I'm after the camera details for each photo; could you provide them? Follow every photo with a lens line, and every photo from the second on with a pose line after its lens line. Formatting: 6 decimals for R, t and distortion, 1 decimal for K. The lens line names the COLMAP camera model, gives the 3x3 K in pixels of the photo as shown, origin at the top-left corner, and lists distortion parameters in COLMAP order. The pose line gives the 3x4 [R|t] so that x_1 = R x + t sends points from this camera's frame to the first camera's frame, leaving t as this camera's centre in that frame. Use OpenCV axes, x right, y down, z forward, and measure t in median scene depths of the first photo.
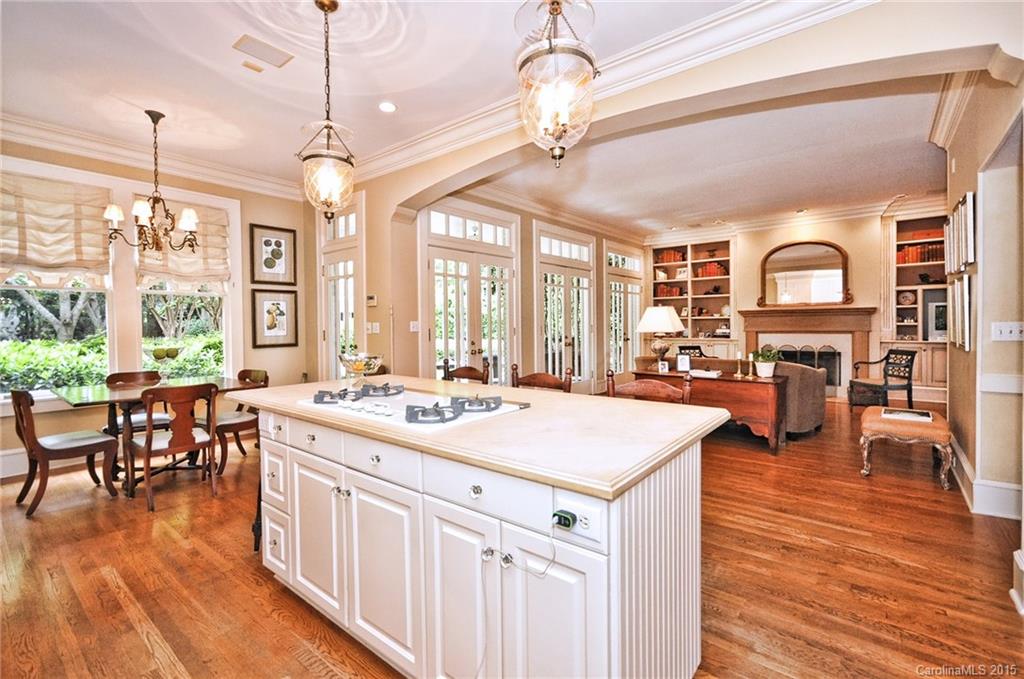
lens RADIAL K [[465.5, 0, 507.2], [0, 465.5, 331.2], [0, 0, 1]] dist [0.001330, 0.000220]
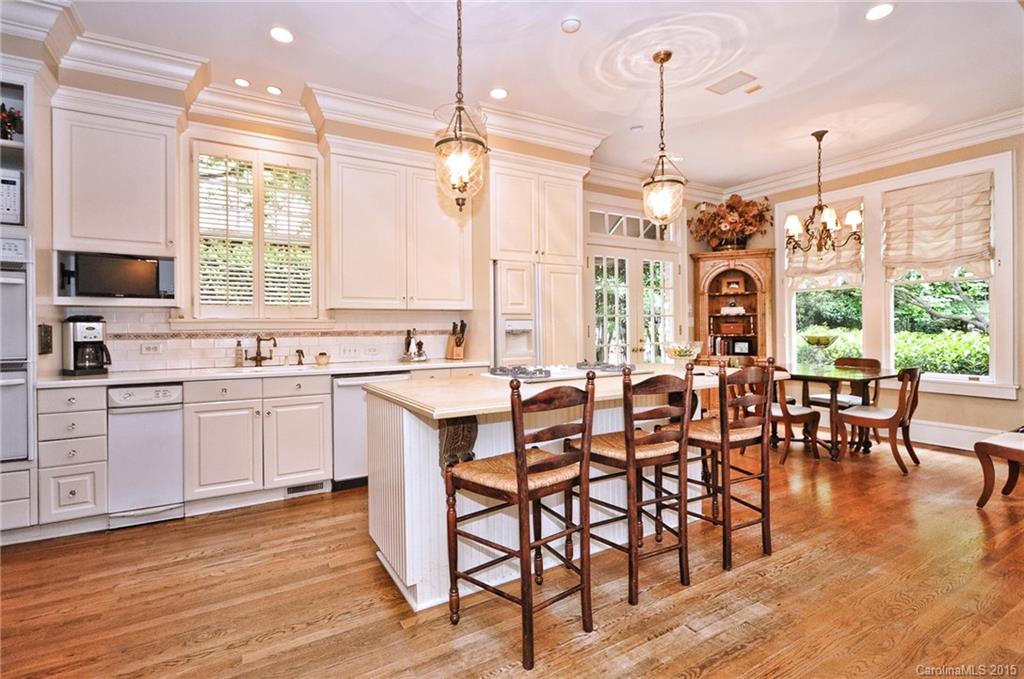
lens RADIAL K [[465.5, 0, 511.2], [0, 465.5, 332.6], [0, 0, 1]] dist [0.001330, 0.000220]
pose [[-0.328439, 0.024728, -0.944201, 0.474722], [-0.005478, 0.999591, 0.028085, -0.000362], [0.944509, 0.014397, -0.328169, 0.528028]]
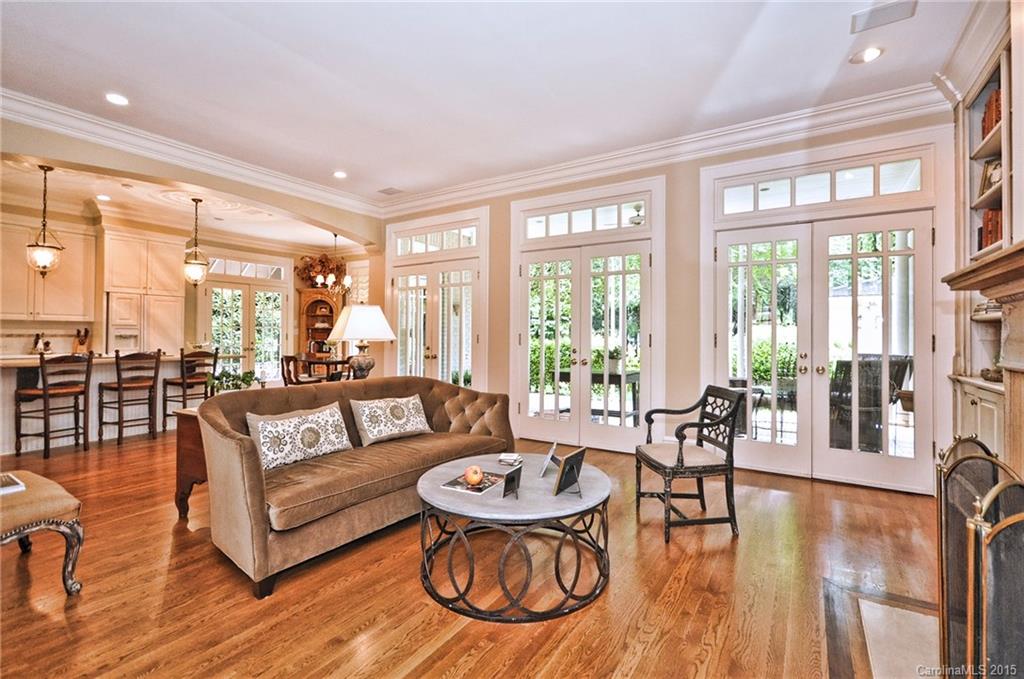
lens RADIAL K [[465.5, 0, 509.5], [0, 465.5, 333.6], [0, 0, 1]] dist [0.001330, 0.000220]
pose [[0.110986, 0.008535, -0.993785, 1.087494], [-0.025892, 0.999649, 0.005694, -0.019929], [0.993485, 0.025099, 0.111168, 1.147413]]
